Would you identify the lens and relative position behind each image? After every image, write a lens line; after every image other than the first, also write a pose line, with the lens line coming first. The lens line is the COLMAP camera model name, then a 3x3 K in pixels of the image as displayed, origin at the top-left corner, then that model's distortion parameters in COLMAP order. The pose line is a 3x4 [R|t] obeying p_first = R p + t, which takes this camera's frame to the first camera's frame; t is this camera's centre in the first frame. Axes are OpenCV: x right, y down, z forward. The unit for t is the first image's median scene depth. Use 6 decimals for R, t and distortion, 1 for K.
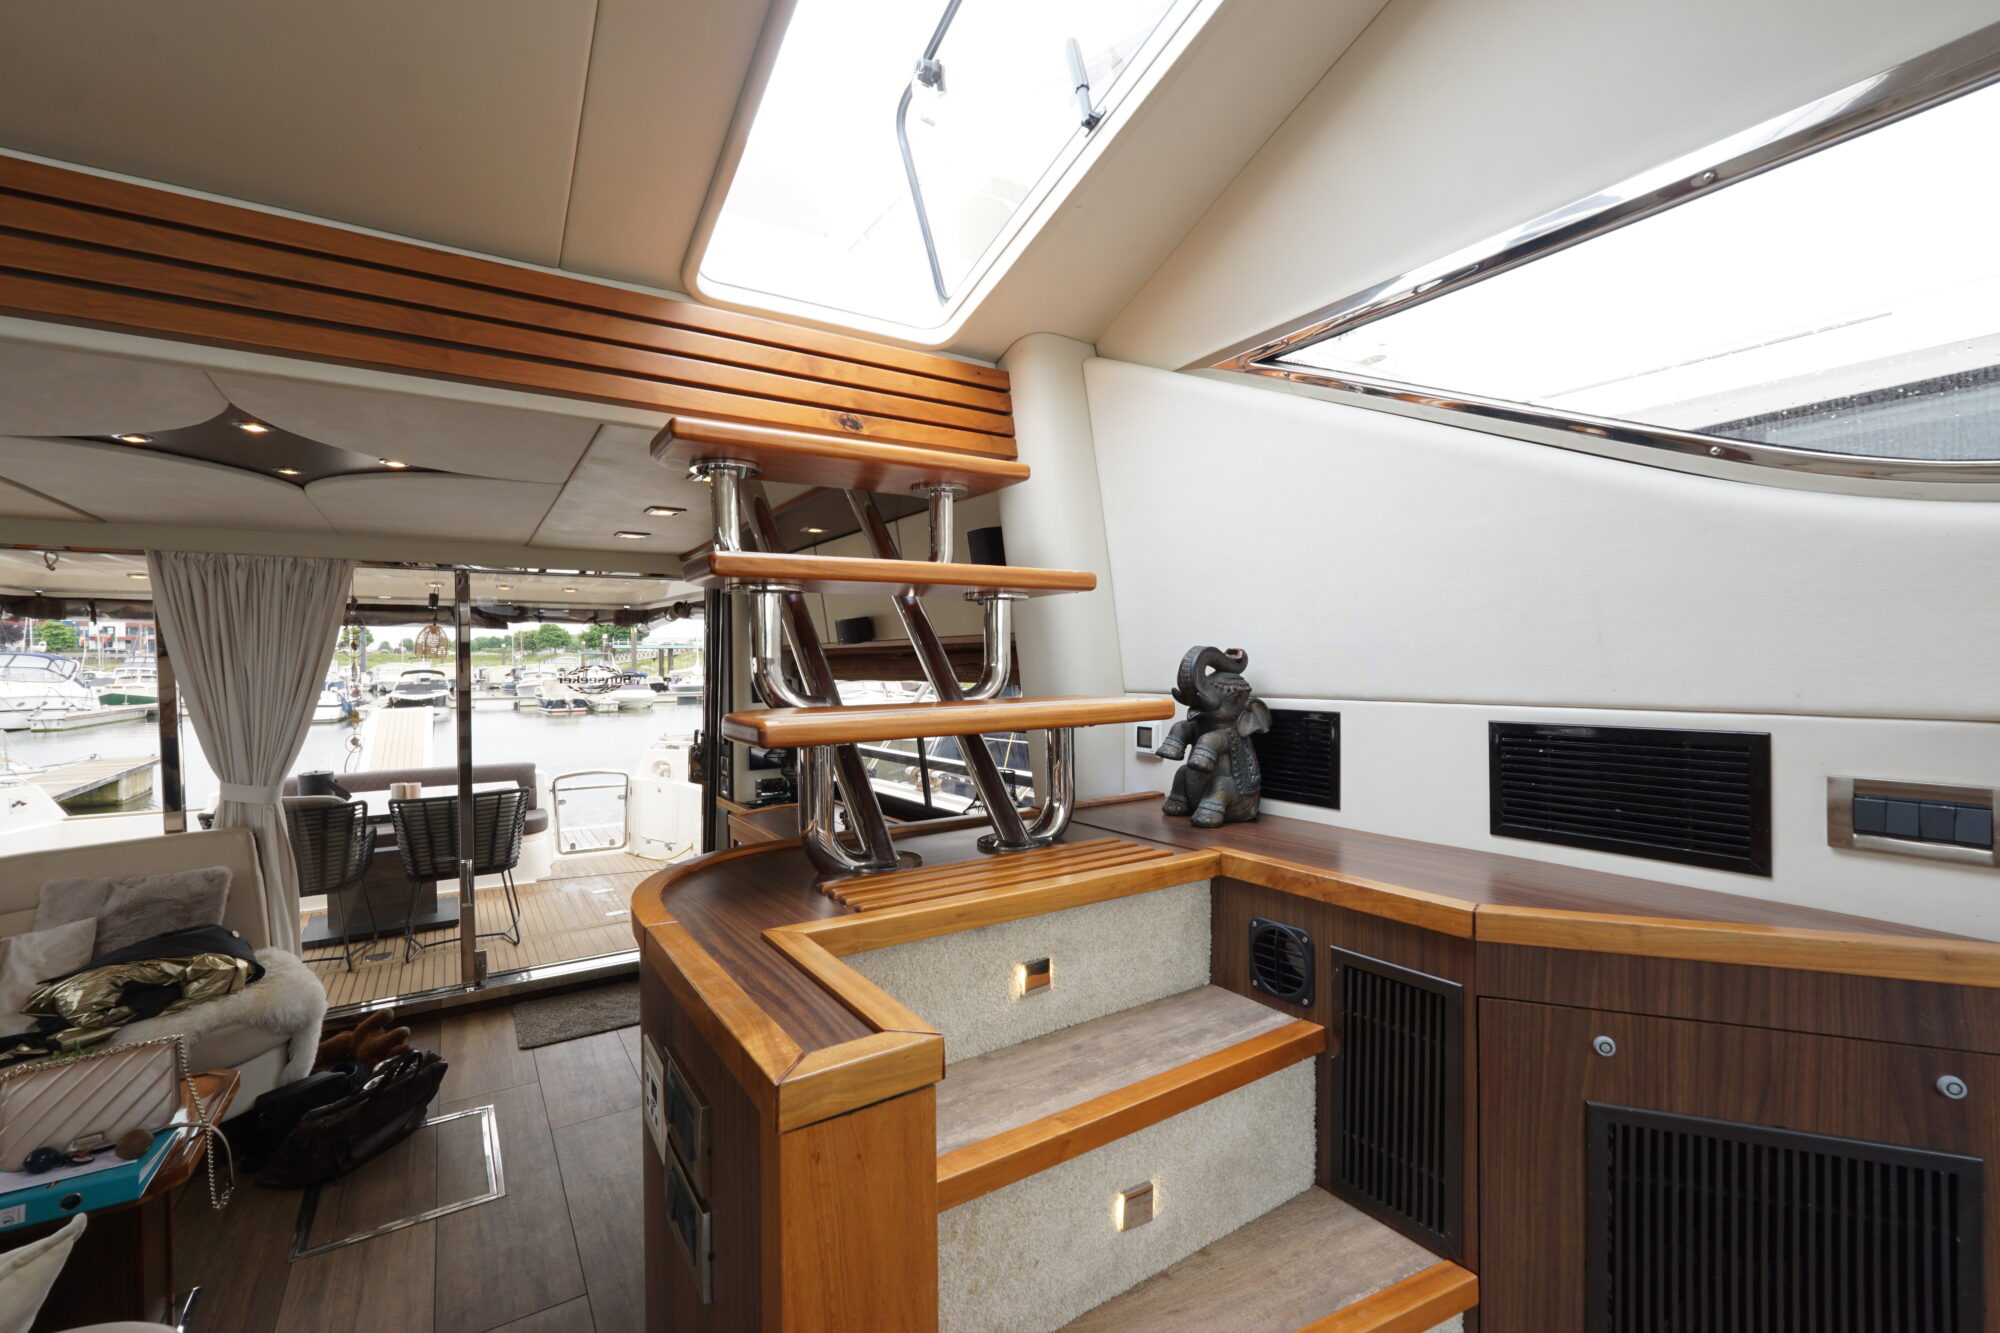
lens RADIAL K [[840.9, 0, 997.0], [0, 840.9, 666.7], [0, 0, 1]] dist [-0.019774, 0.007994]
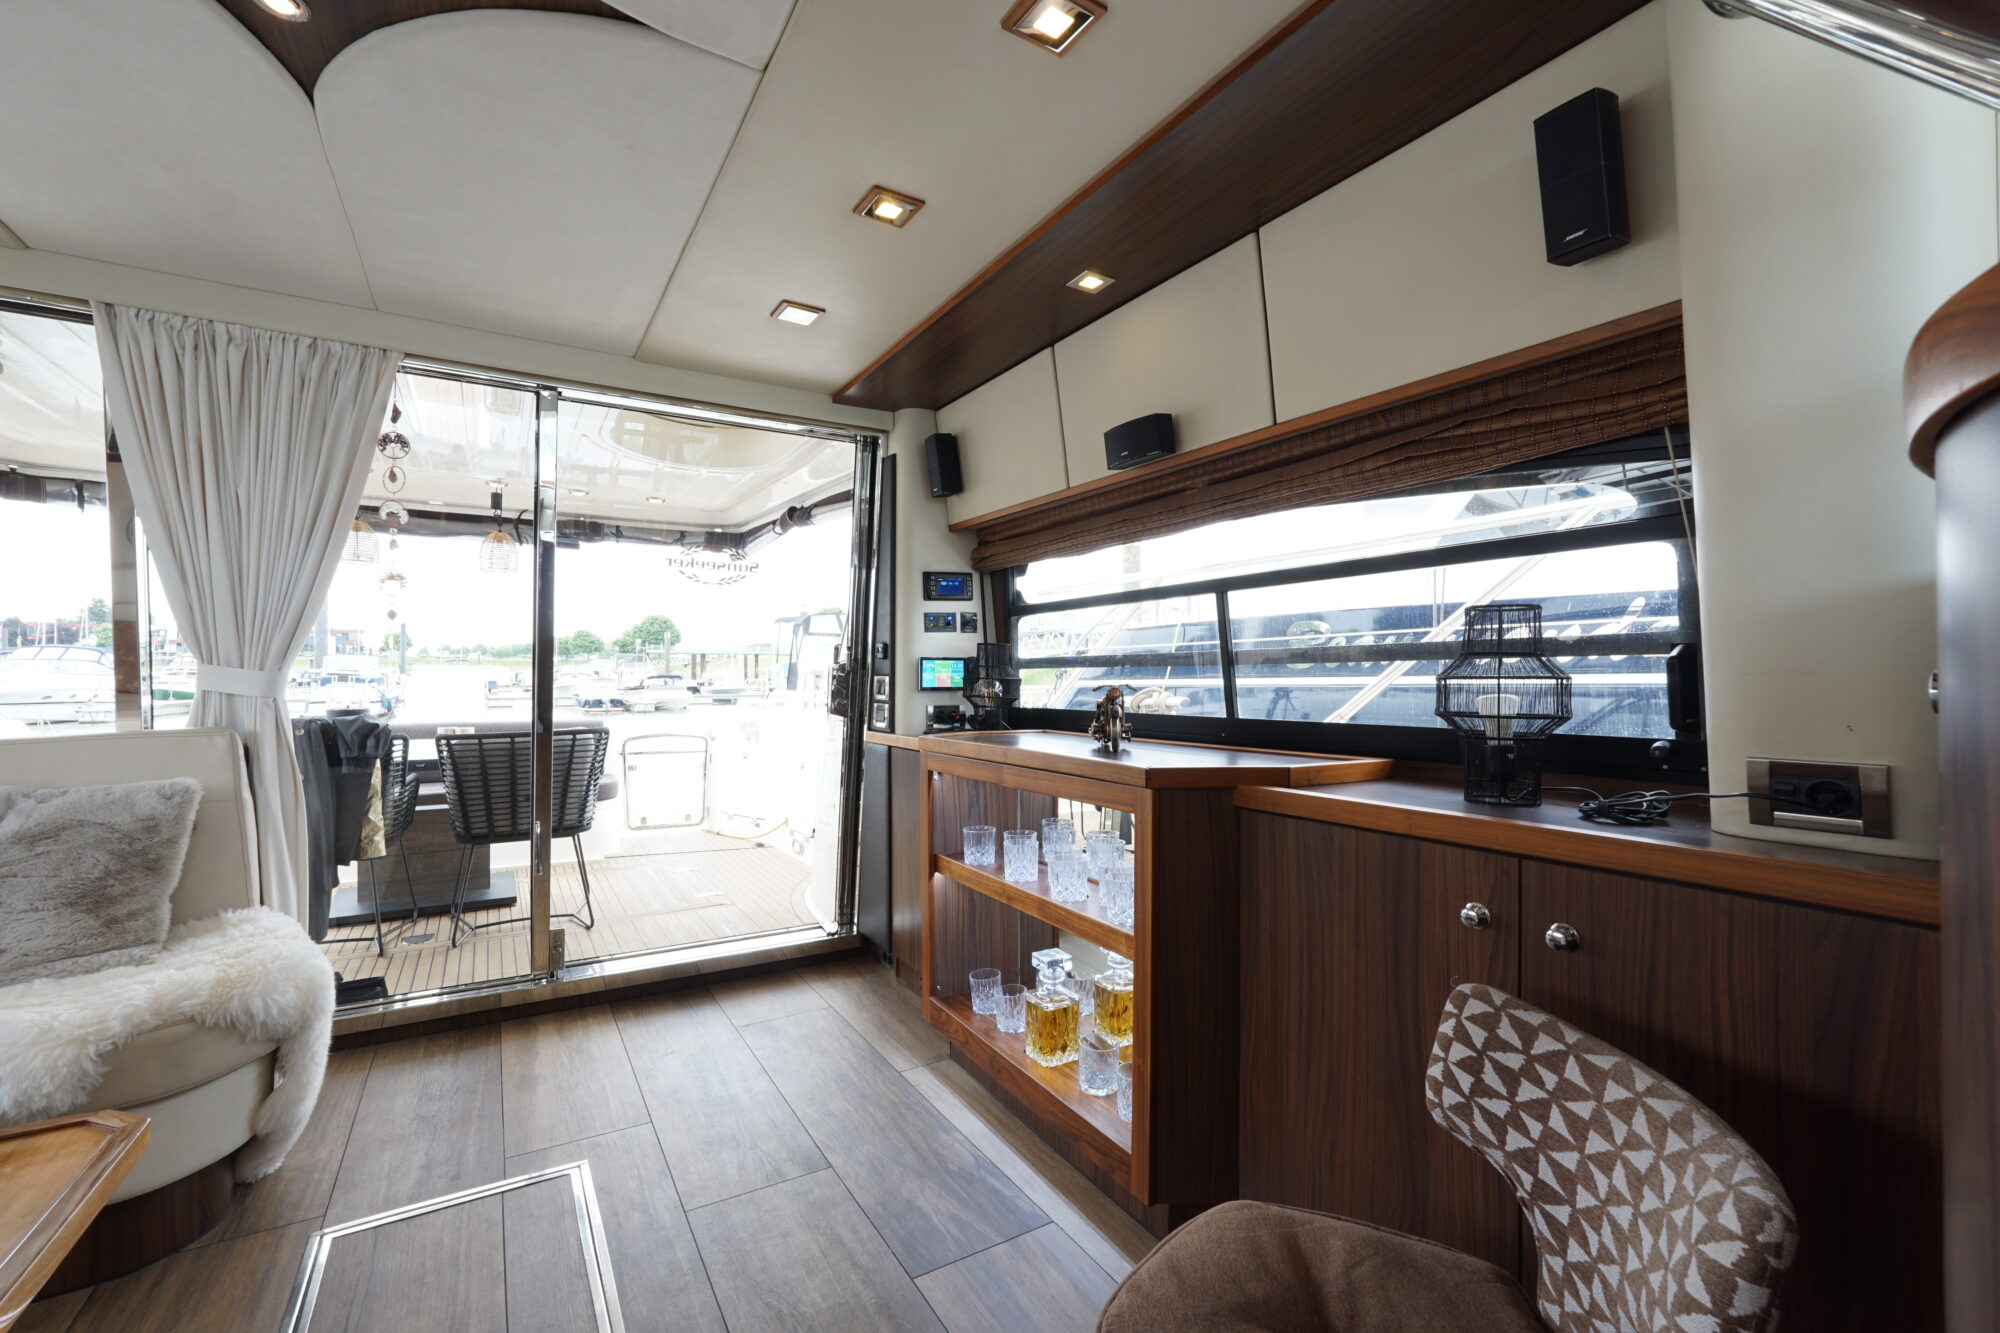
lens RADIAL K [[837.9, 0, 994.5], [0, 837.9, 667.5], [0, 0, 1]] dist [-0.018847, 0.007828]
pose [[0.999187, 0.013098, -0.038128, -0.295969], [-0.013680, 0.999793, -0.015057, 0.165480], [0.037923, 0.015567, 0.999159, 0.399865]]
